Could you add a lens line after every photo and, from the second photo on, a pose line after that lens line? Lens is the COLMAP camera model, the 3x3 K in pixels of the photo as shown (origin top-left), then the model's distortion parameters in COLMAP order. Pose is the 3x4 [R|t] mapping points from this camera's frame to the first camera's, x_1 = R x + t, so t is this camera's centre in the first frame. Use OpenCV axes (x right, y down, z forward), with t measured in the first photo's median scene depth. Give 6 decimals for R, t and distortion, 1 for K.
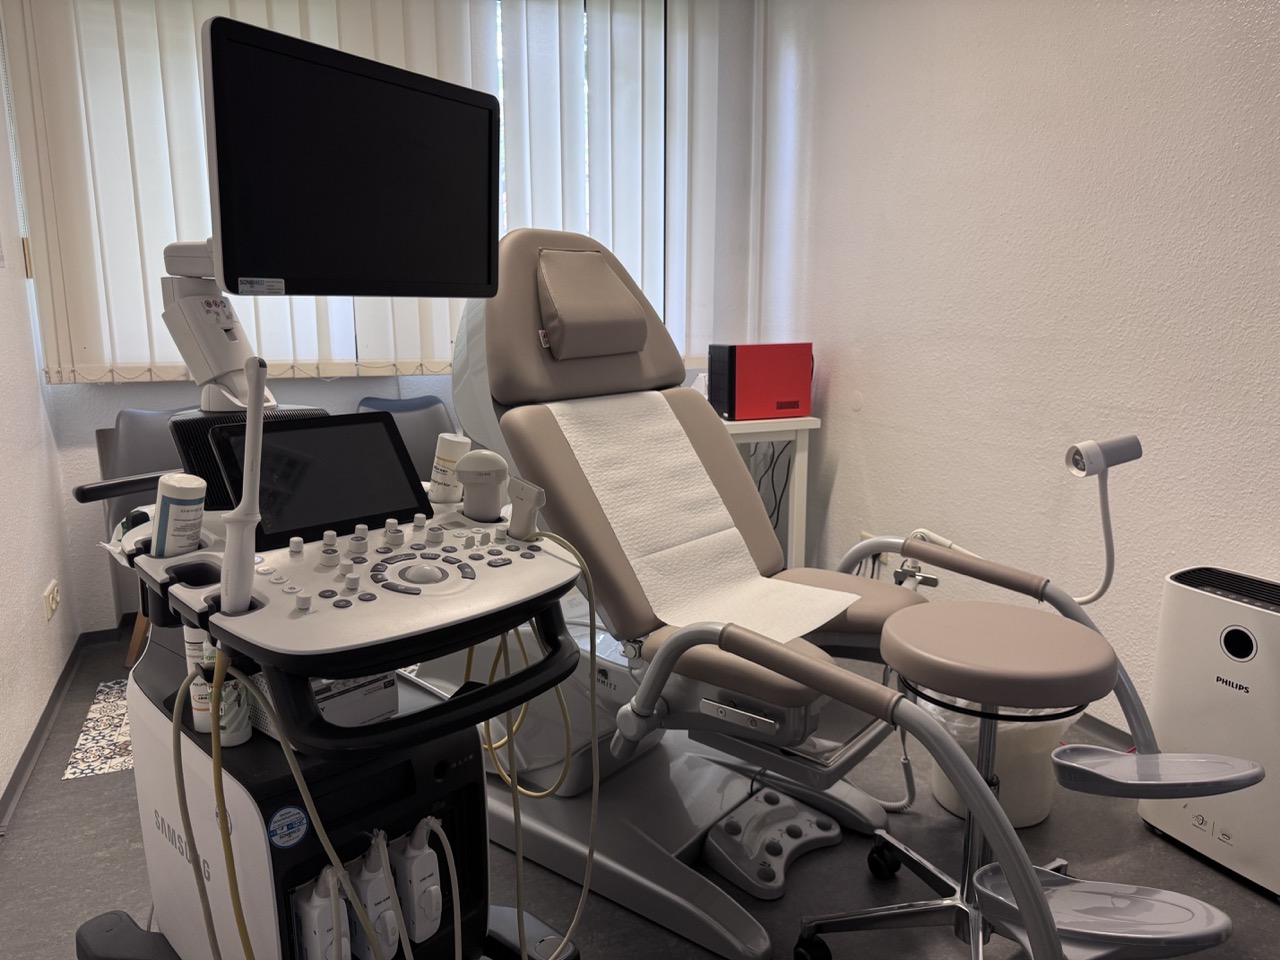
lens RADIAL K [[919.7, 0, 641.9], [0, 919.7, 480.1], [0, 0, 1]] dist [-0.001115, -0.014574]
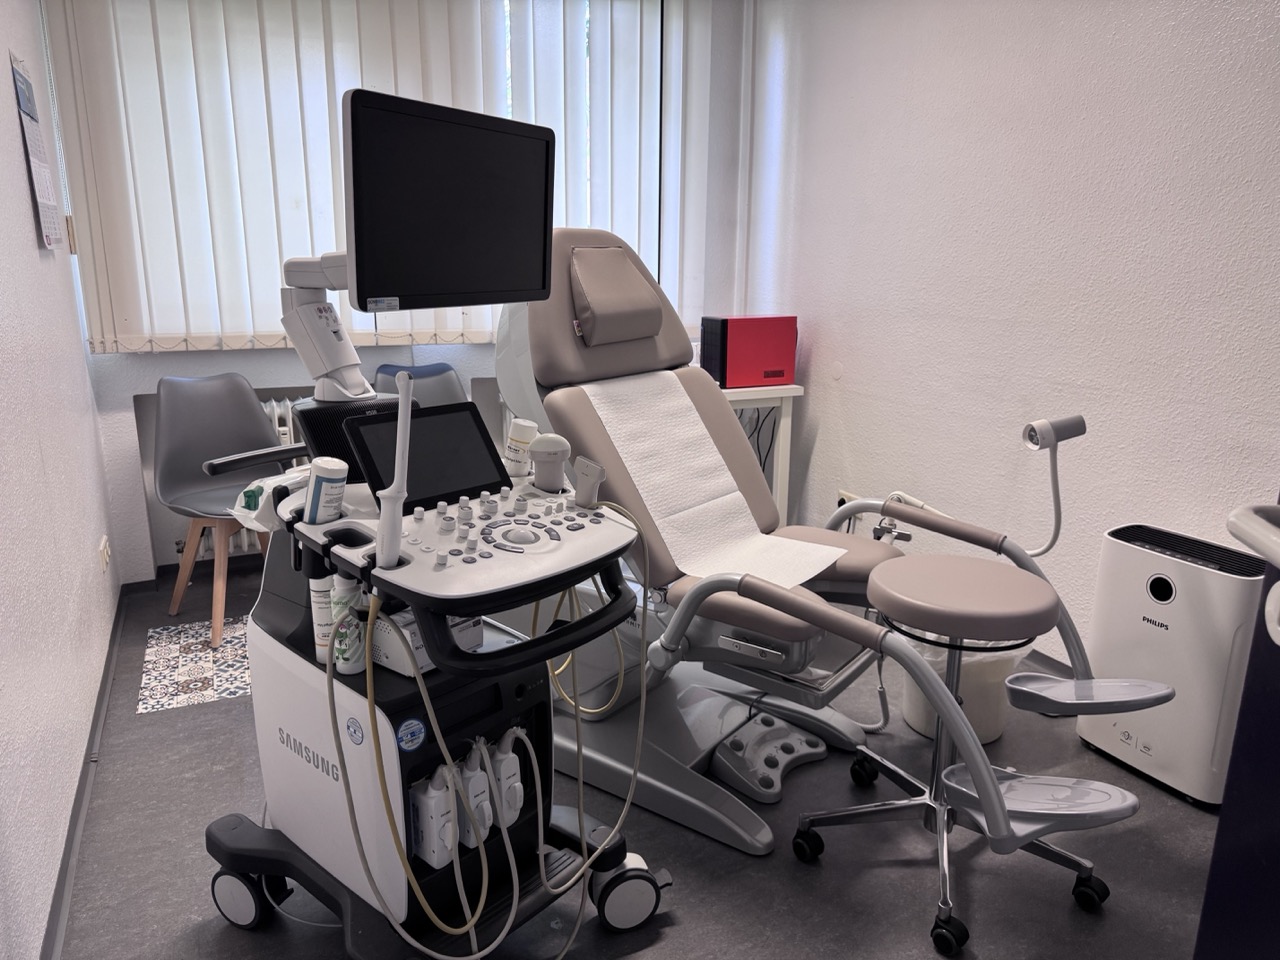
lens RADIAL K [[919.7, 0, 639.9], [0, 919.7, 478.5], [0, 0, 1]] dist [-0.001115, -0.014574]
pose [[0.999353, 0.000508, 0.035977, -0.069172], [-0.002415, 0.998592, 0.052992, -0.026578], [-0.035899, -0.053045, 0.997947, -0.156456]]
